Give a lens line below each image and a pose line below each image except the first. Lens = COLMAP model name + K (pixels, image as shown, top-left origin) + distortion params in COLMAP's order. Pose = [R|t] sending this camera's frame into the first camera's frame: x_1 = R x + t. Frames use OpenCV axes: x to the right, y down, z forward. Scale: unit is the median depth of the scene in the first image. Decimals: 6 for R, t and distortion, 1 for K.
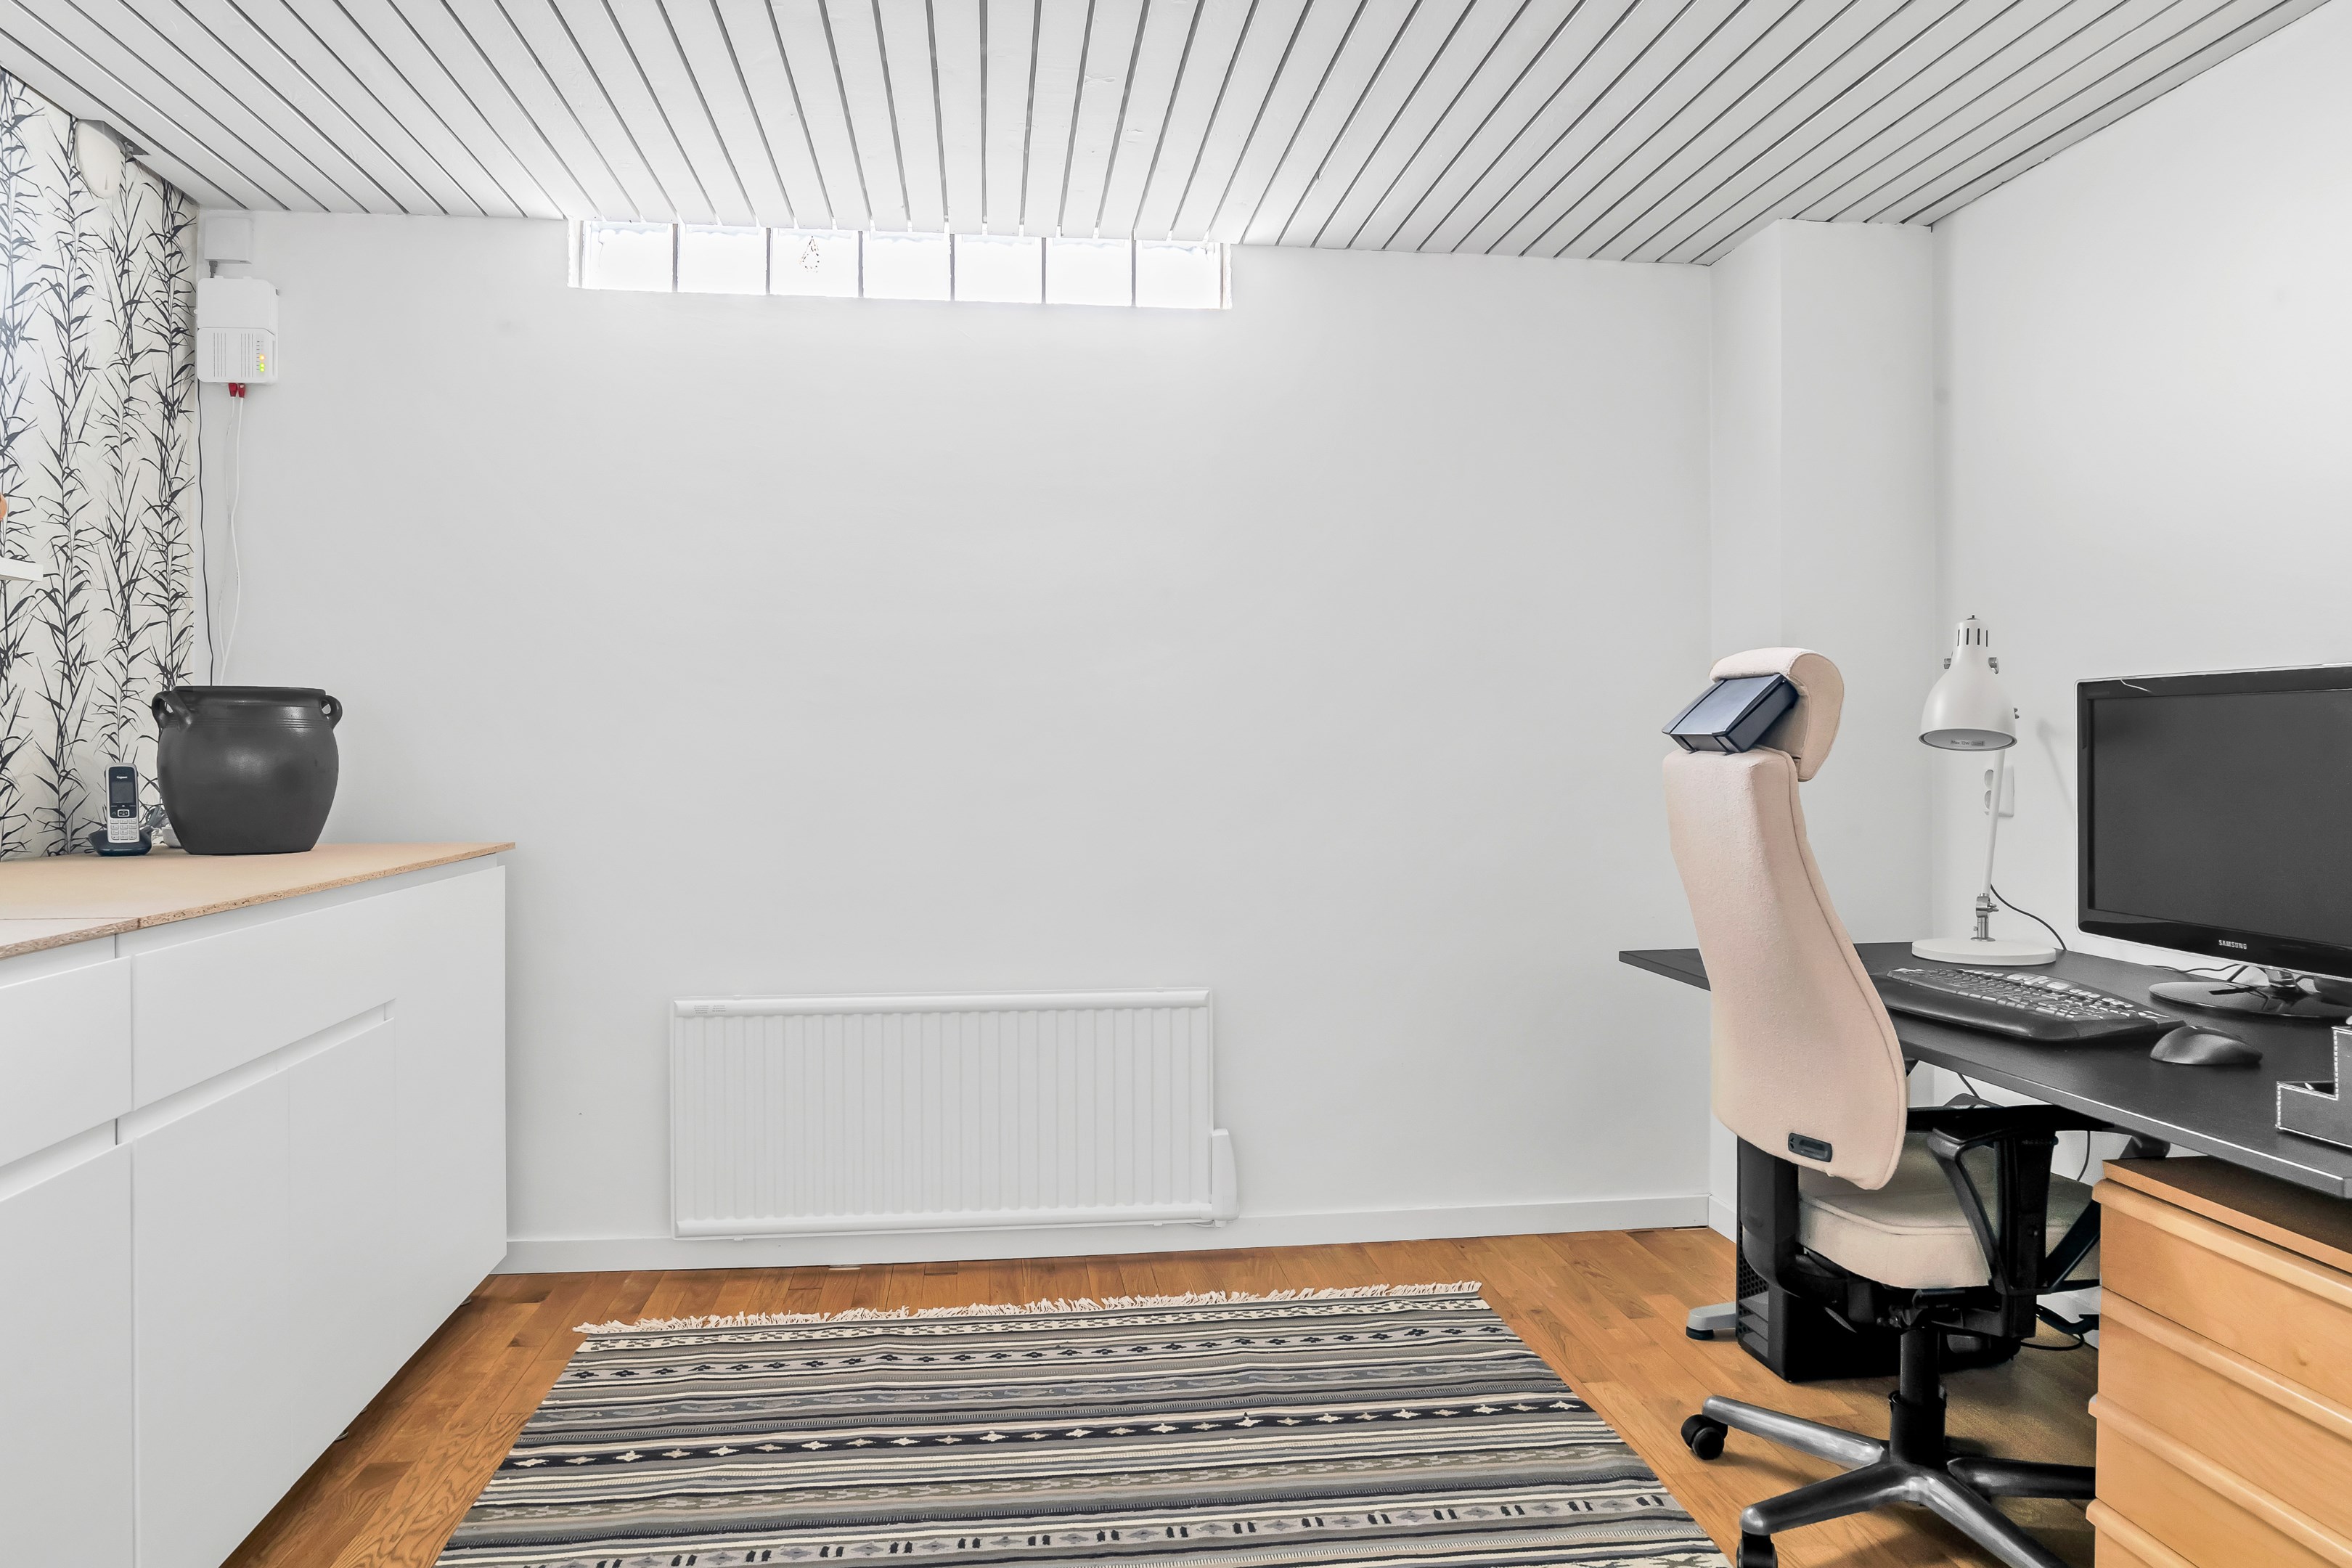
lens RADIAL K [[1595.4, 0, 1178.3], [0, 1595.4, 768.8], [0, 0, 1]] dist [0.000360, 0.000790]
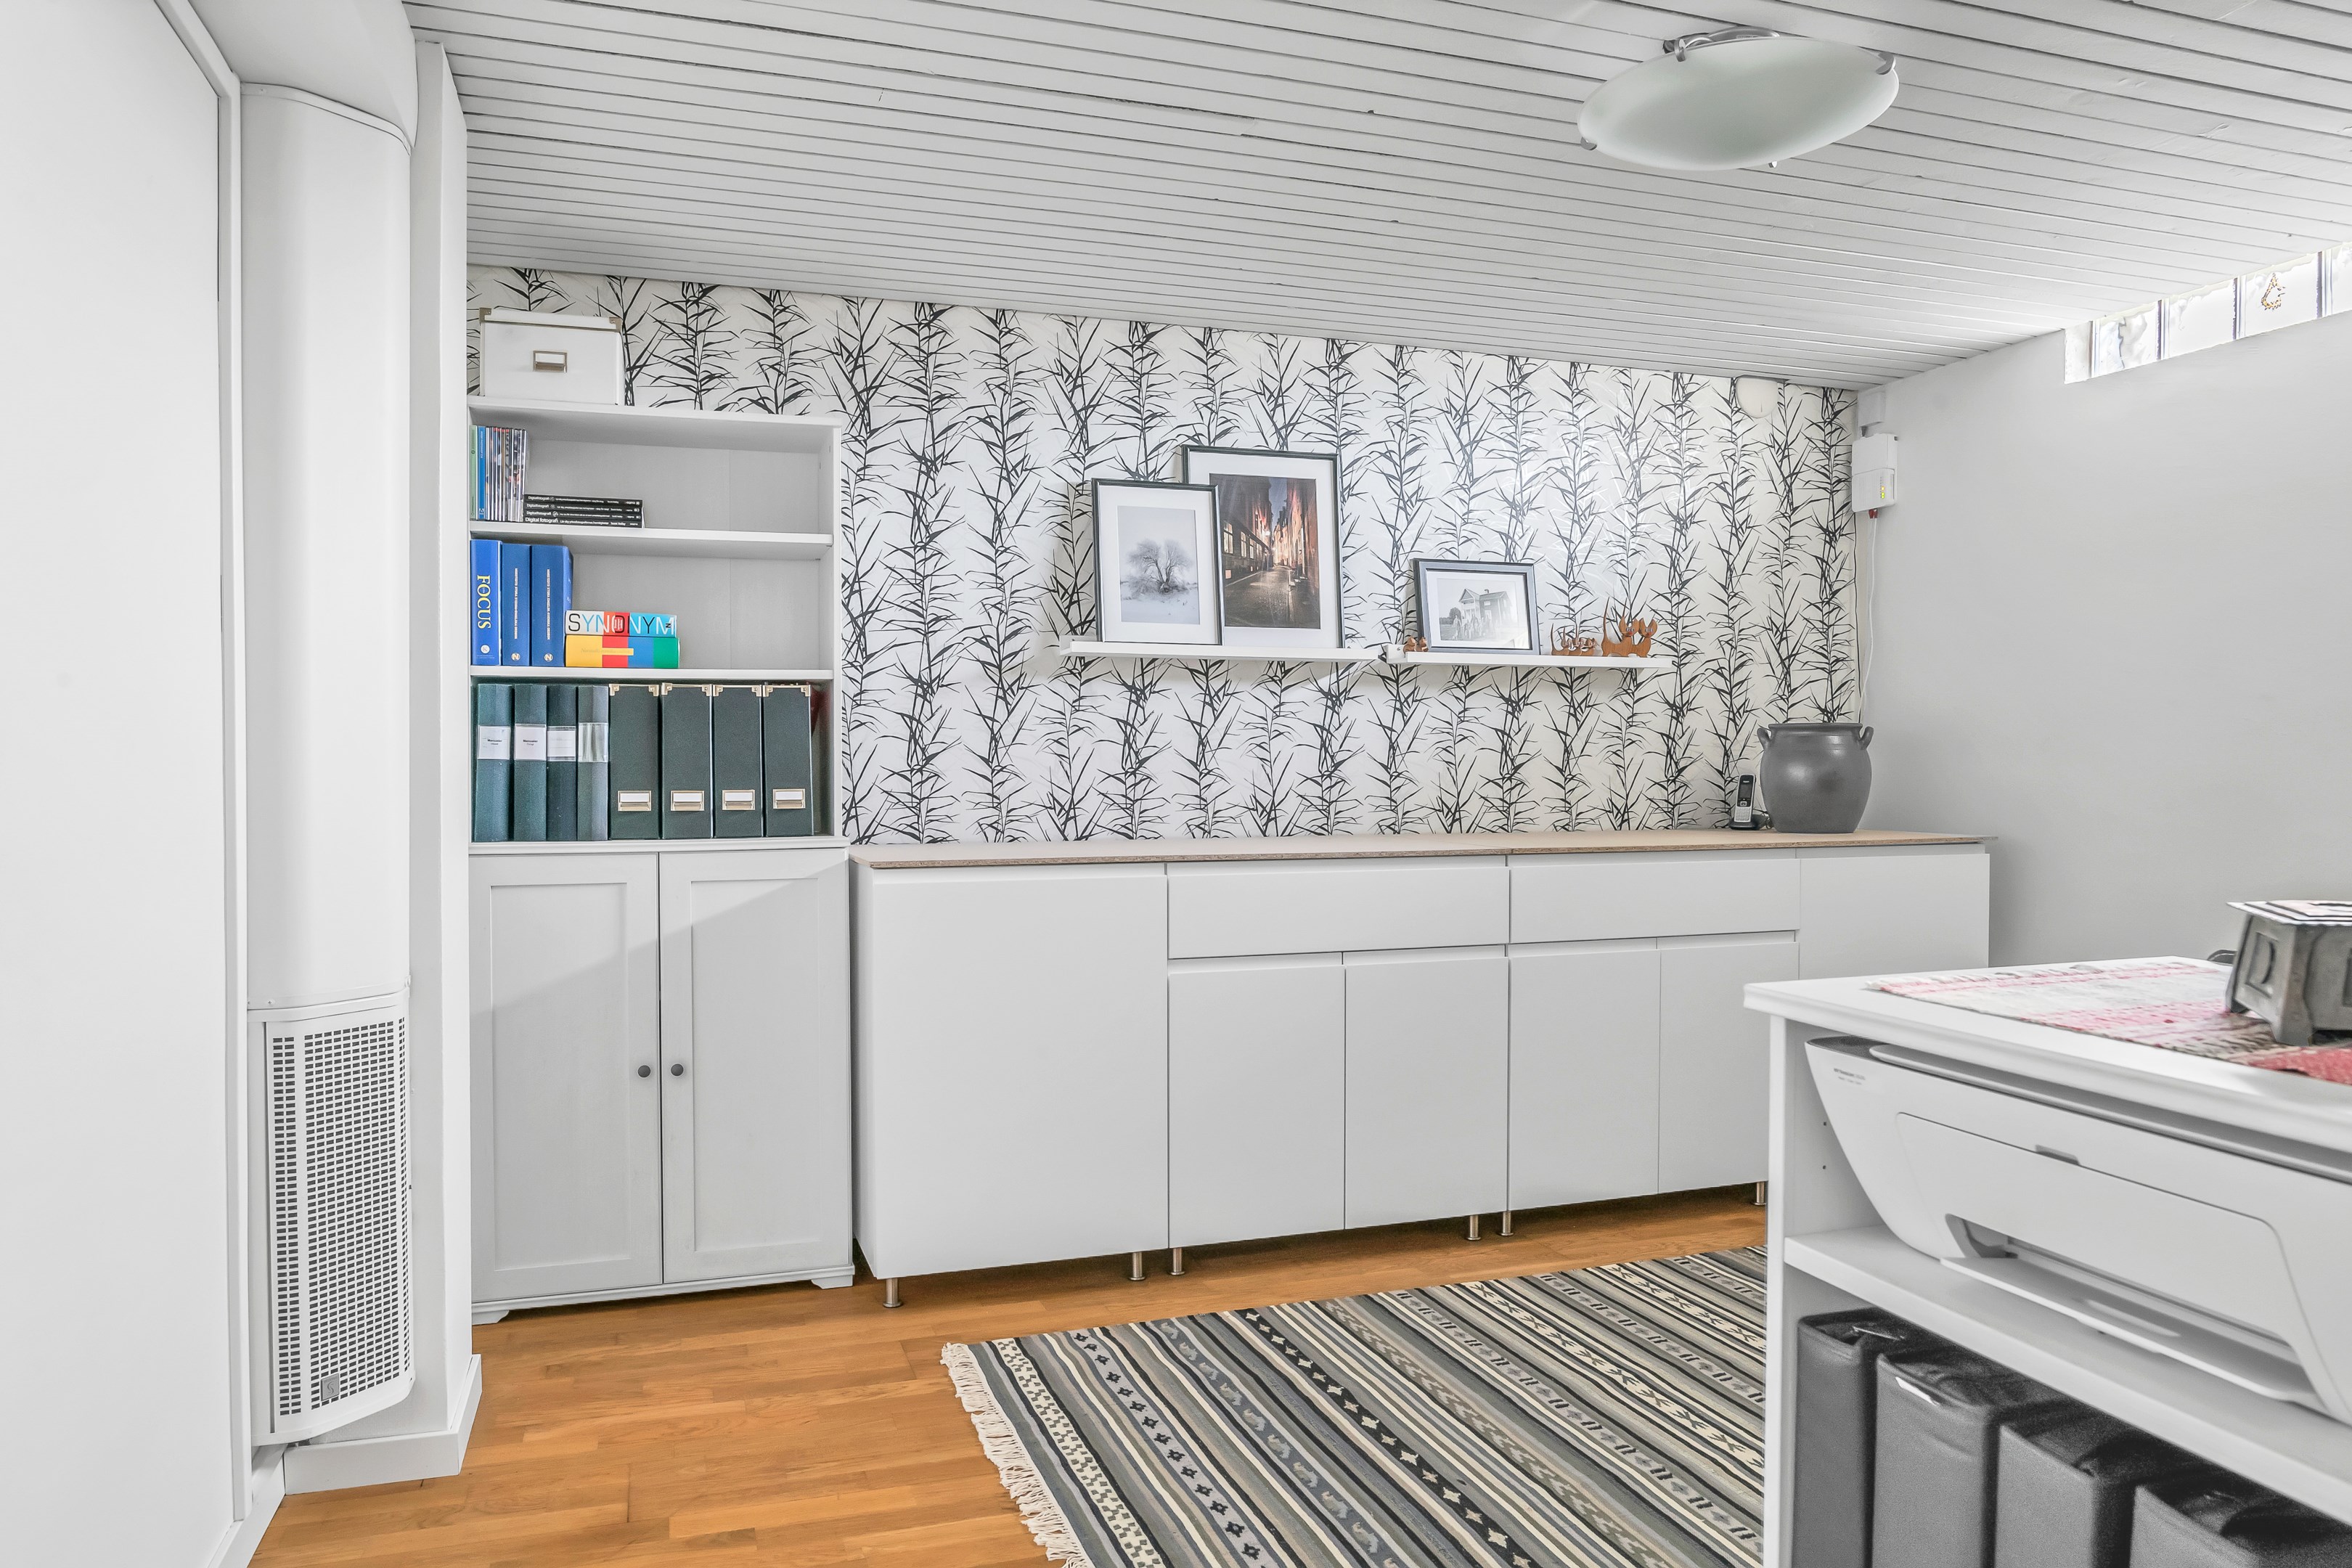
lens RADIAL K [[1595.4, 0, 1174.5], [0, 1595.4, 786.4], [0, 0, 1]] dist [0.000360, 0.000790]
pose [[0.207736, 0.014141, -0.978083, 0.732396], [-0.010968, 0.999866, 0.012126, -0.002817], [0.978124, 0.008208, 0.207863, 0.095227]]
